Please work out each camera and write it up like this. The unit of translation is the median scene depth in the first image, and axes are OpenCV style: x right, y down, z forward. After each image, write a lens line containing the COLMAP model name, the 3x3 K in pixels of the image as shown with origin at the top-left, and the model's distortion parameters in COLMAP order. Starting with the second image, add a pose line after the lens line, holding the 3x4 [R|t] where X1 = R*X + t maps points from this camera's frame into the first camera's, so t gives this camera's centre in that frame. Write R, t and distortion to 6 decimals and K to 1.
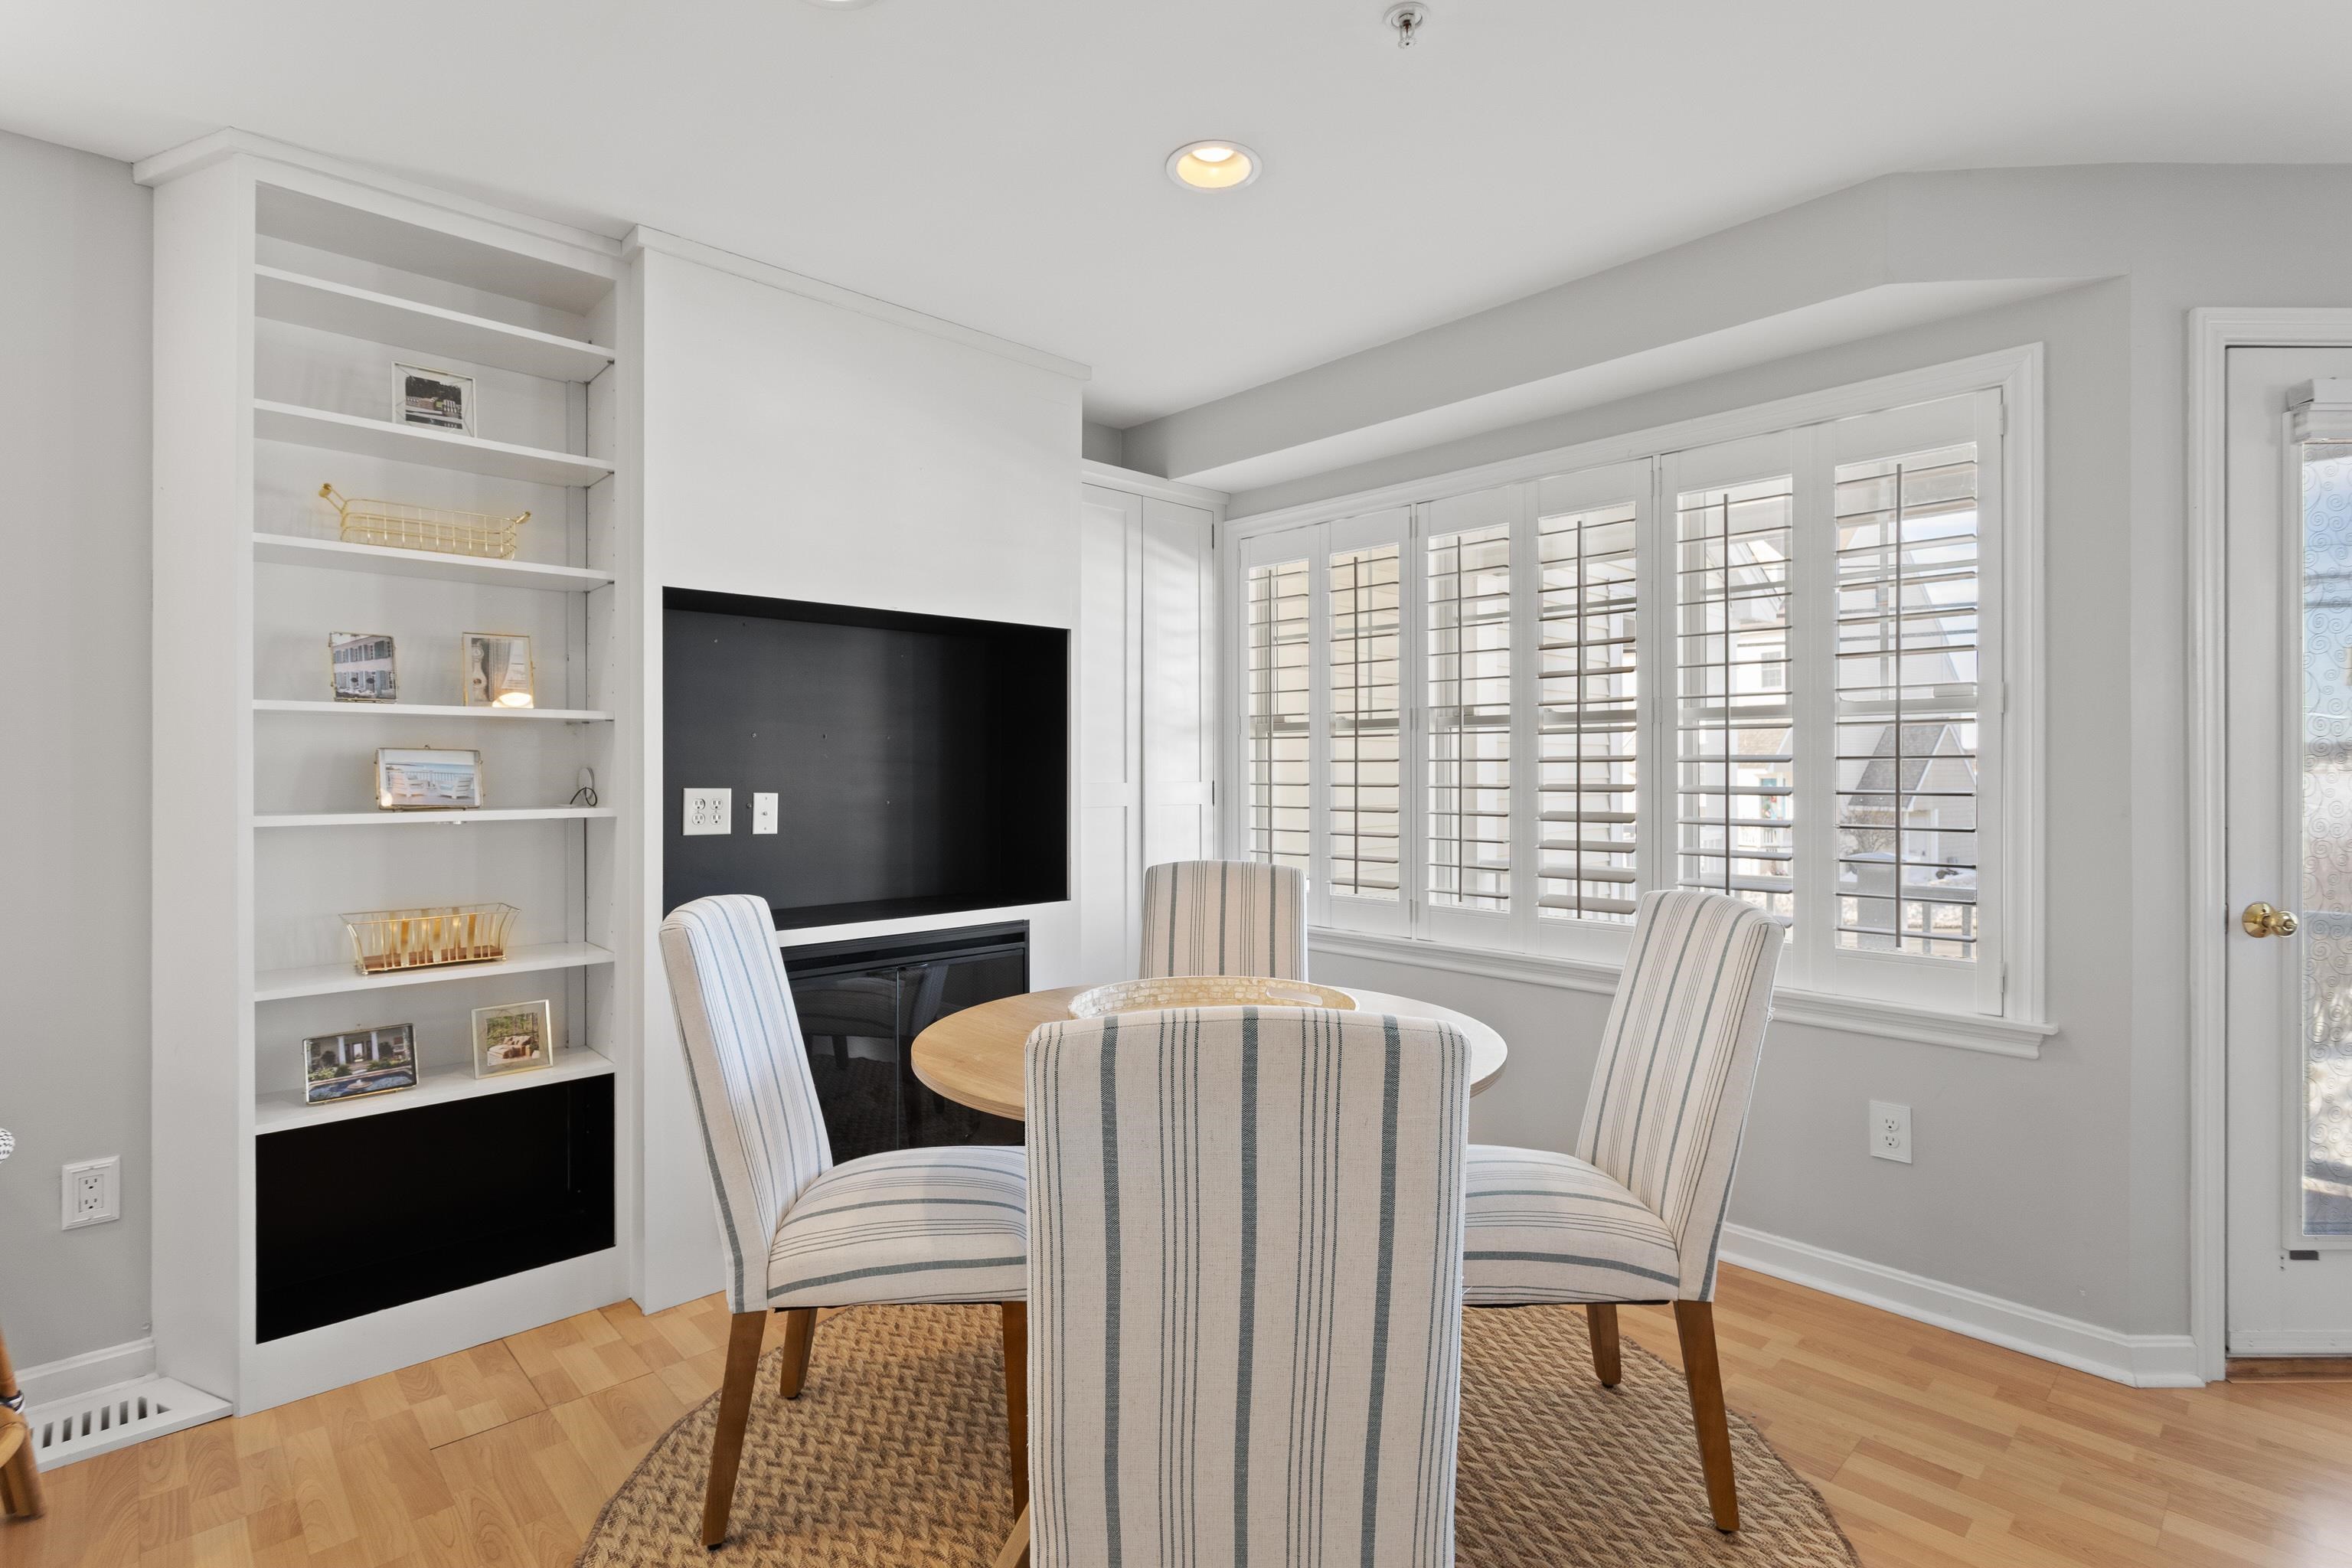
lens RADIAL K [[1117.4, 0, 1190.7], [0, 1117.4, 770.8], [0, 0, 1]] dist [-0.004163, 0.002072]
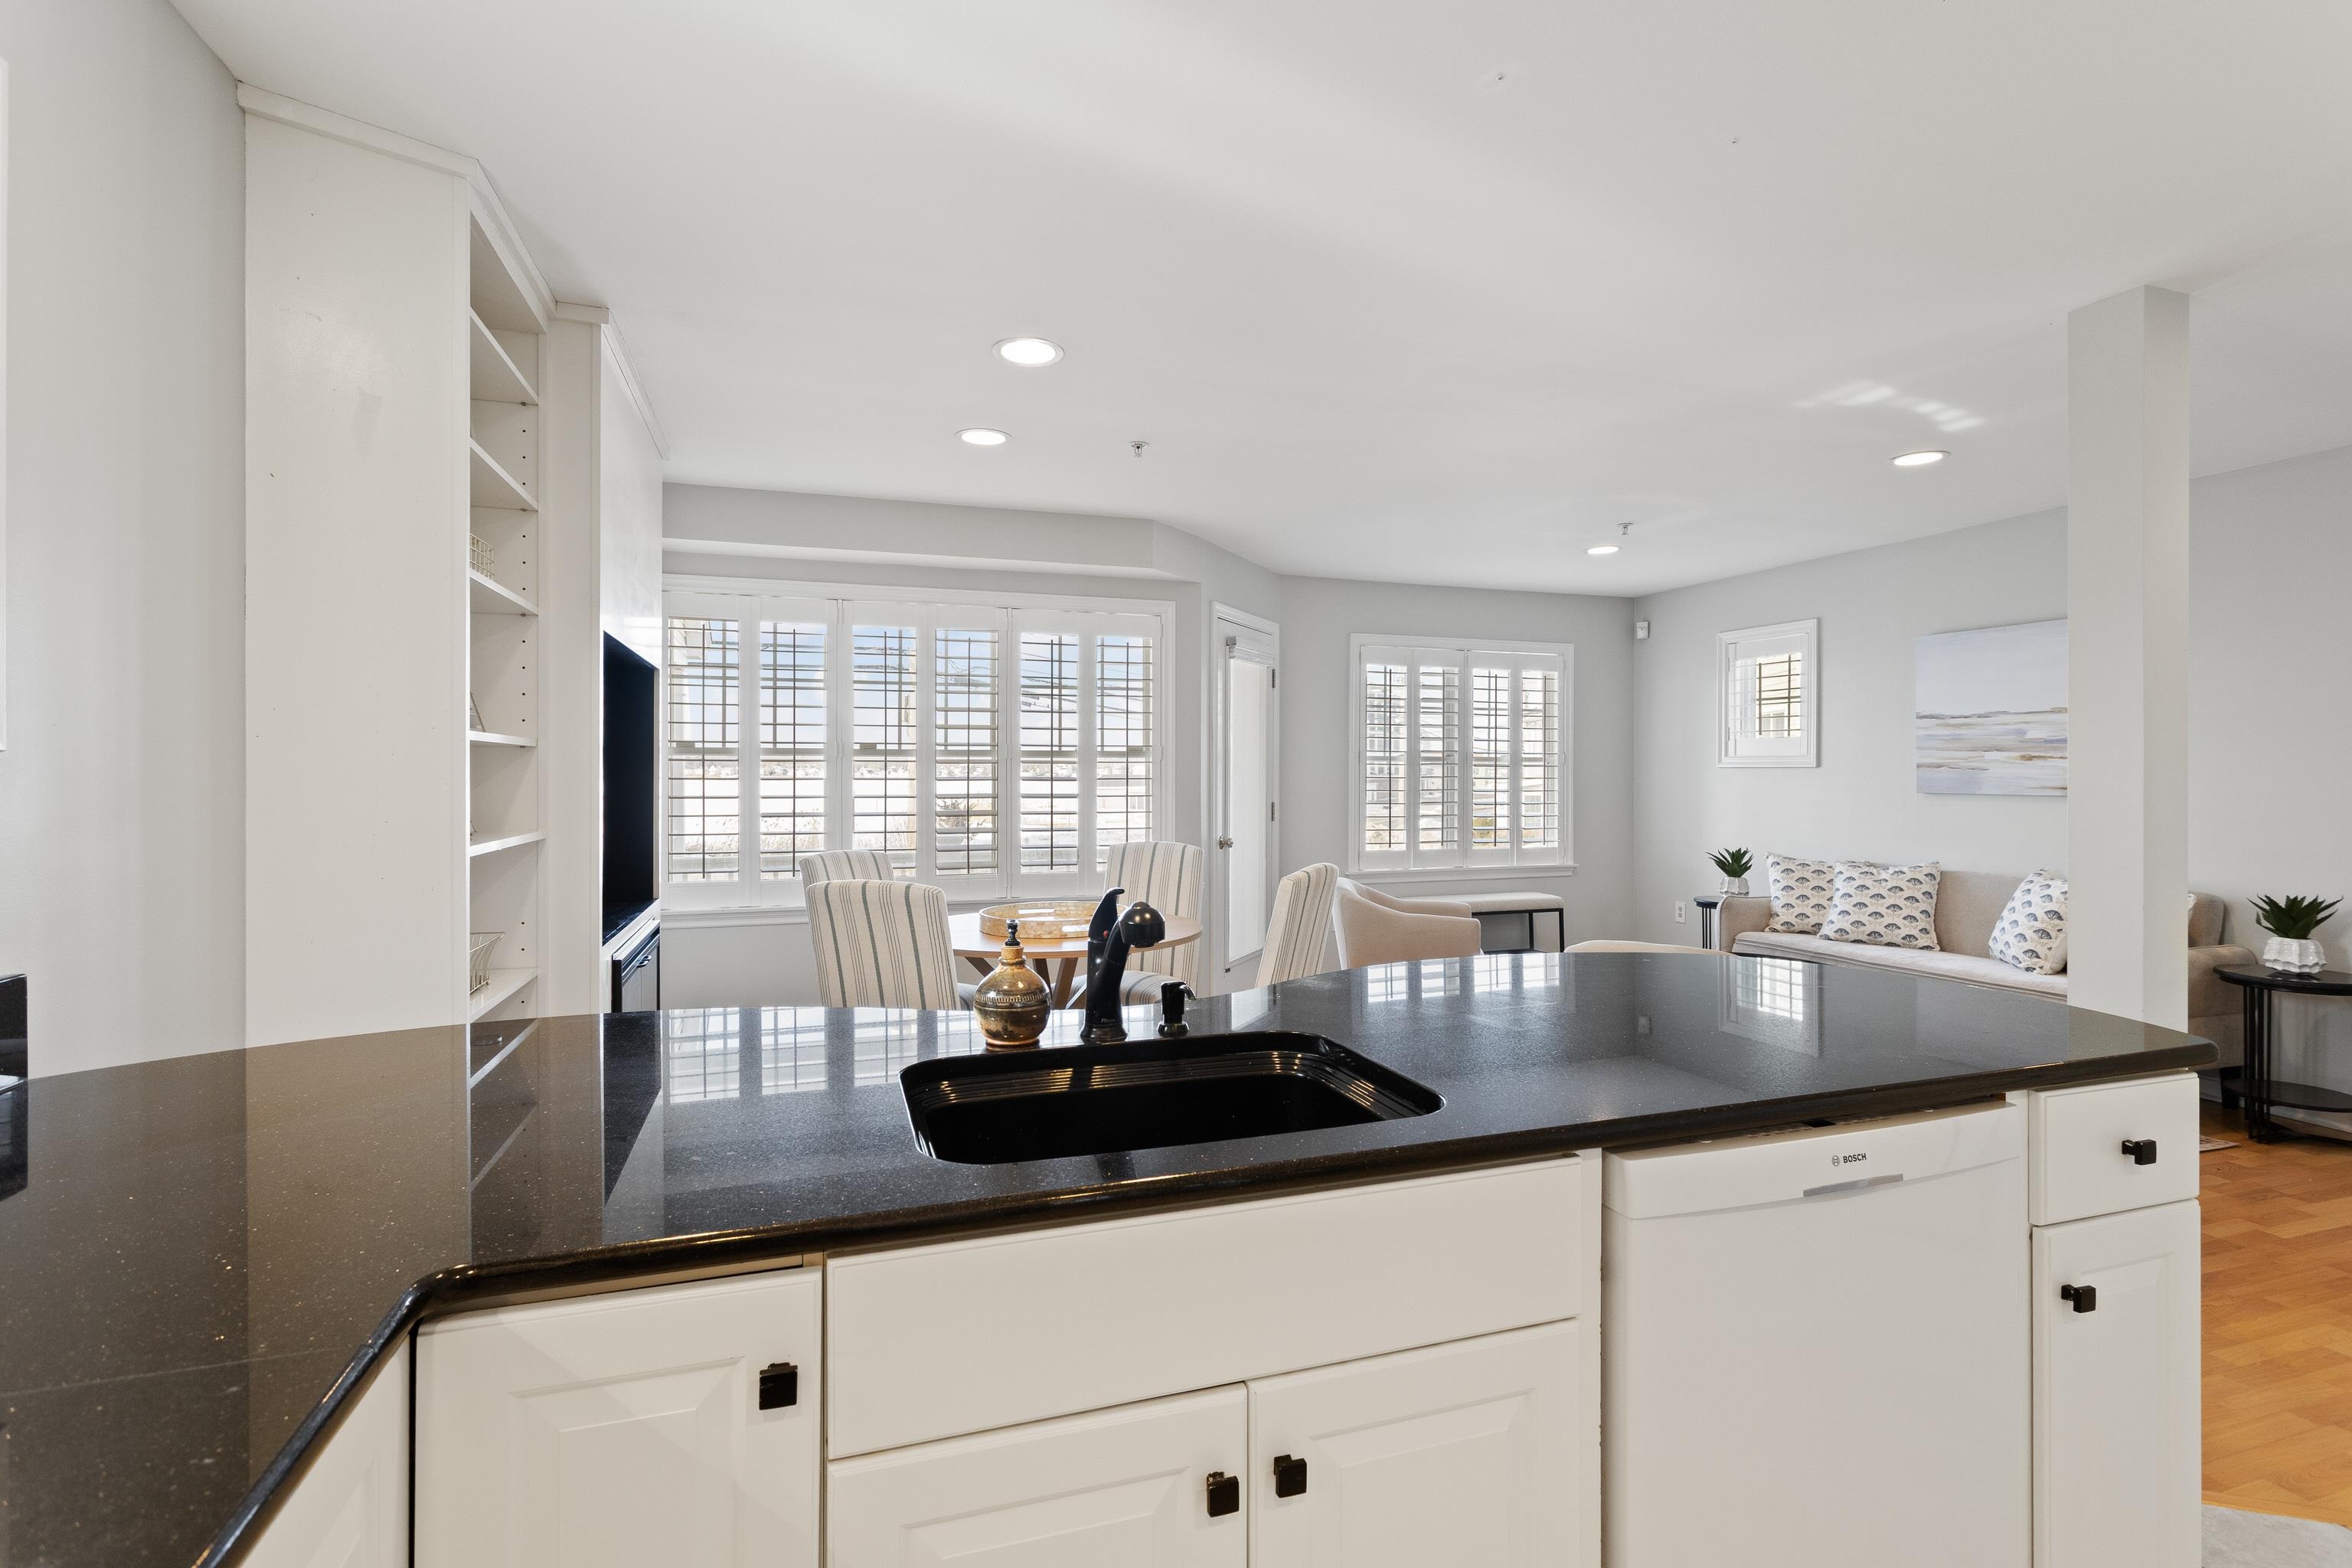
lens RADIAL K [[1117.4, 0, 1181.6], [0, 1117.4, 779.9], [0, 0, 1]] dist [-0.004163, 0.002072]
pose [[0.422747, -0.004538, 0.906236, -1.303995], [-0.000511, 0.999986, 0.005246, -0.023067], [-0.906247, -0.002681, 0.422739, -0.002371]]
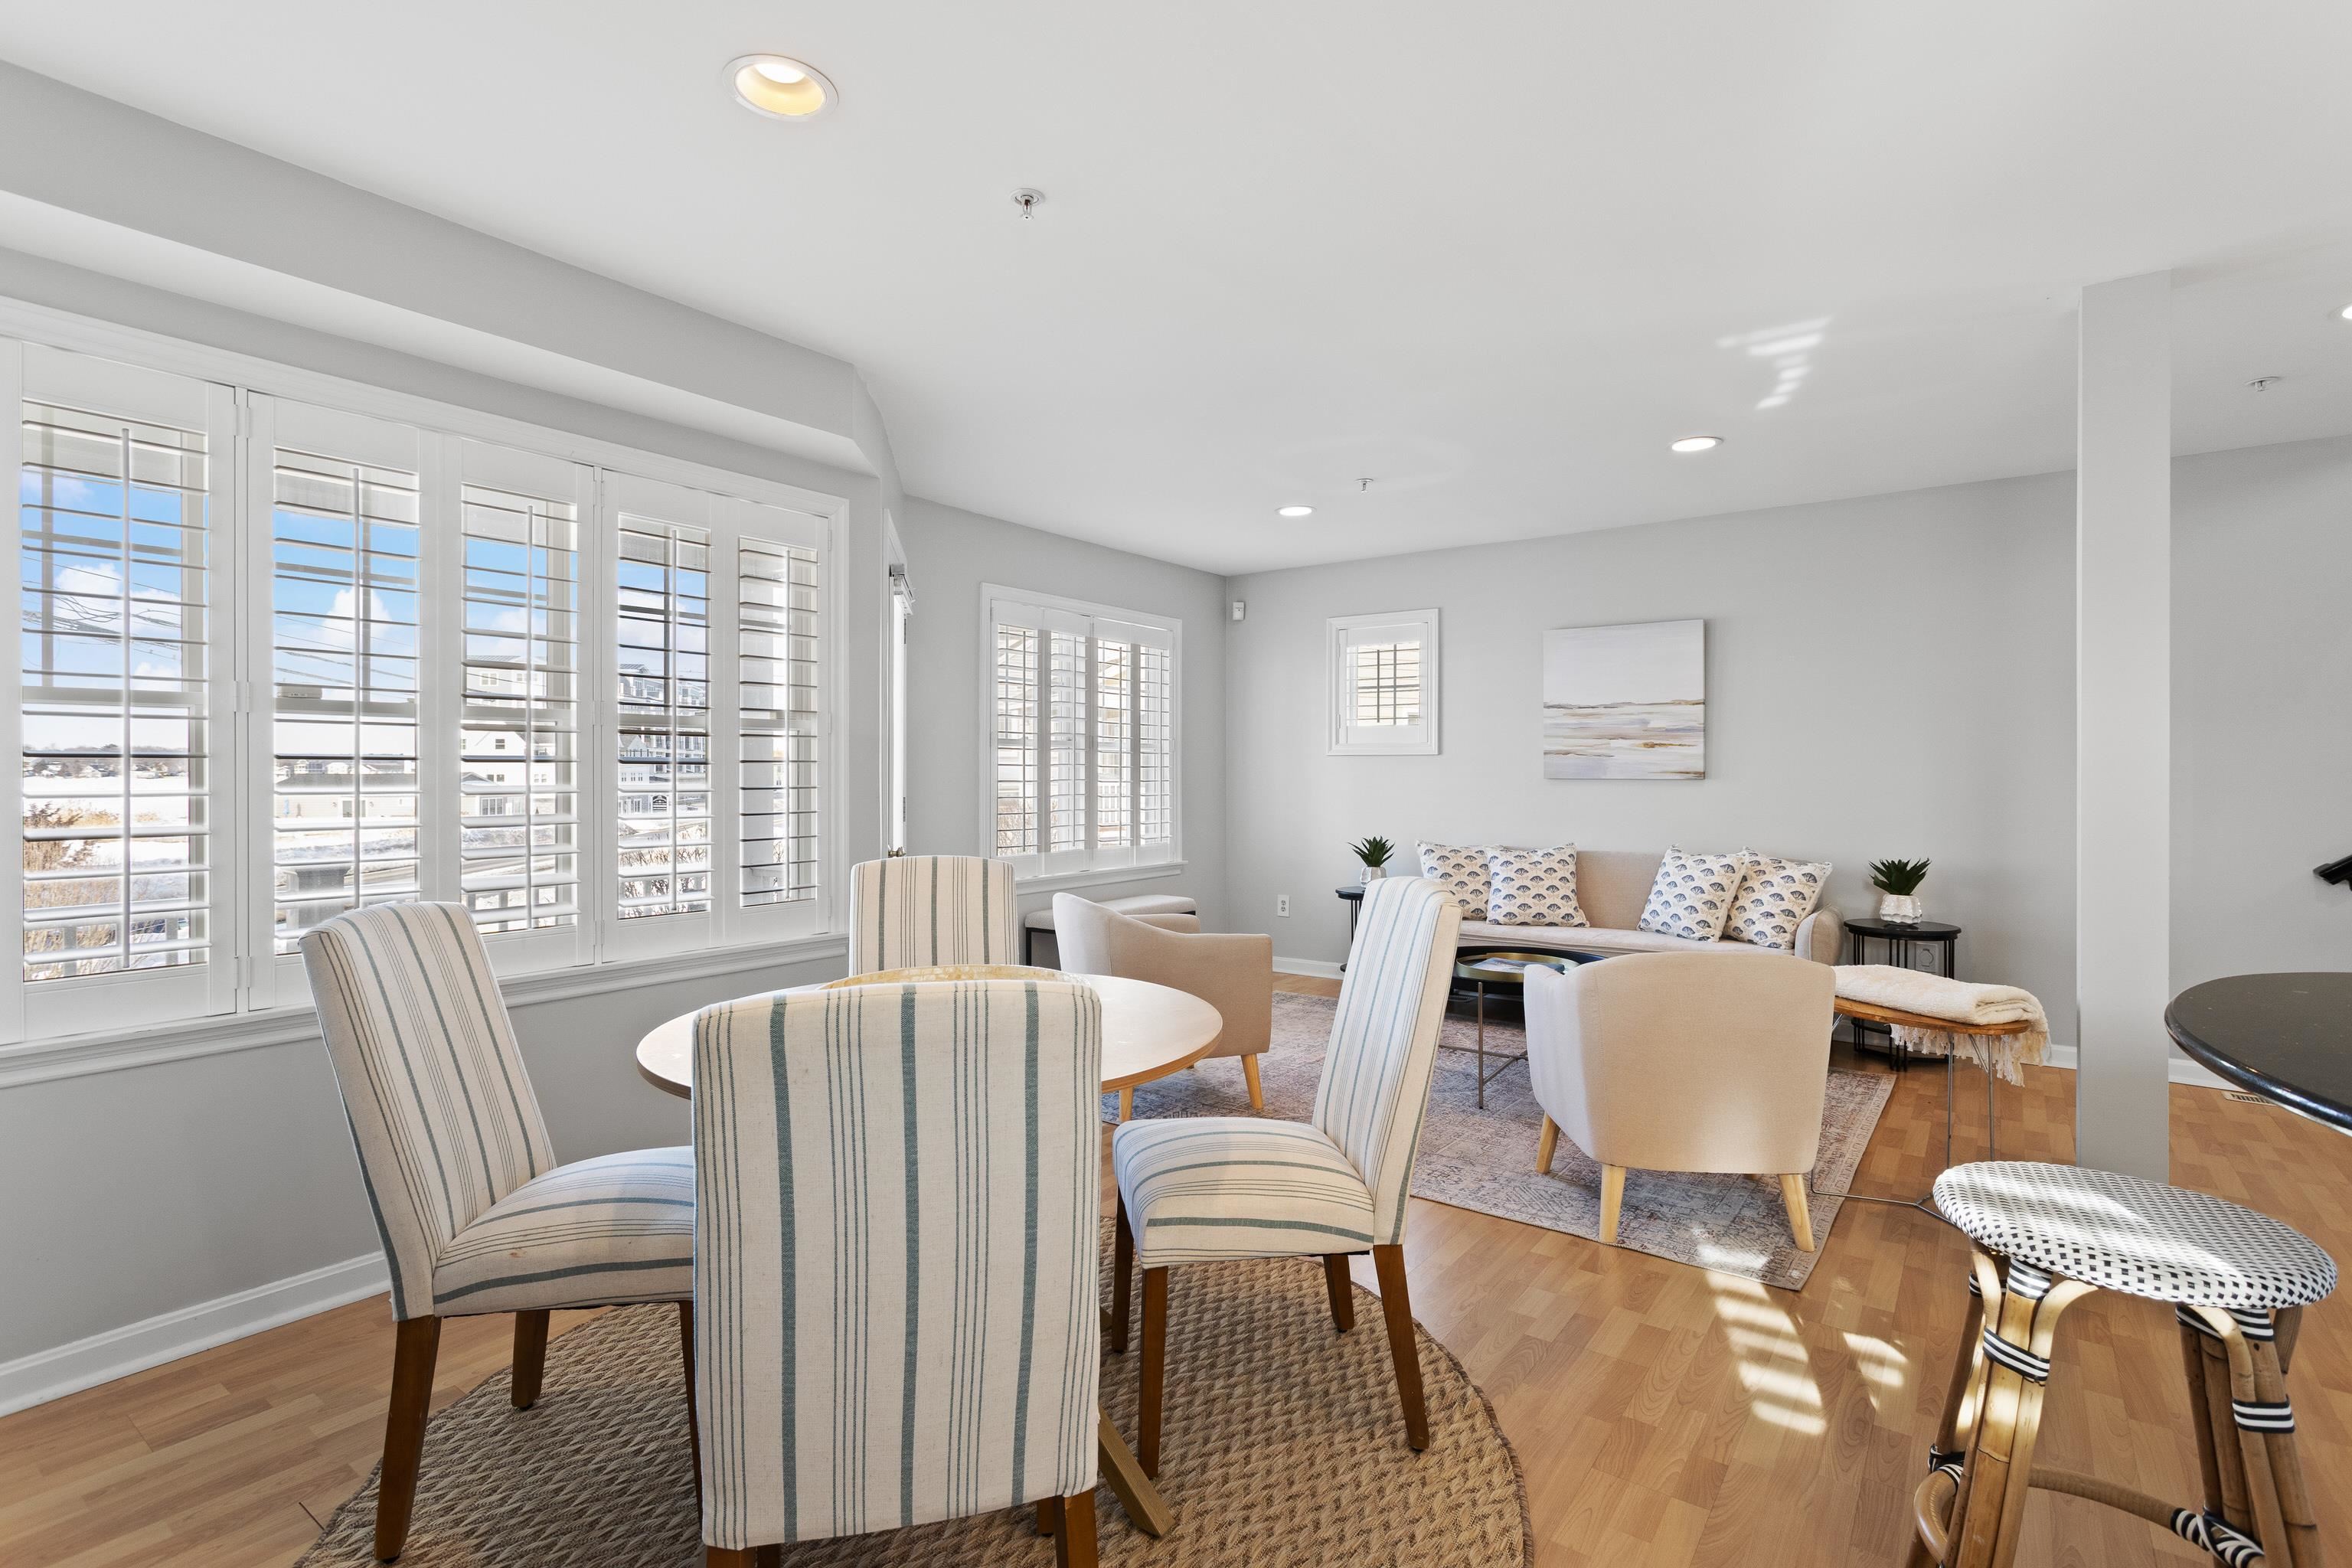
lens RADIAL K [[1117.4, 0, 1188.3], [0, 1117.4, 780.6], [0, 0, 1]] dist [-0.004163, 0.002072]
pose [[-0.174865, -0.006438, 0.984571, -0.844964], [0.000264, 0.999978, 0.006585, 0.002742], [-0.984592, 0.001411, -0.174859, 0.773914]]
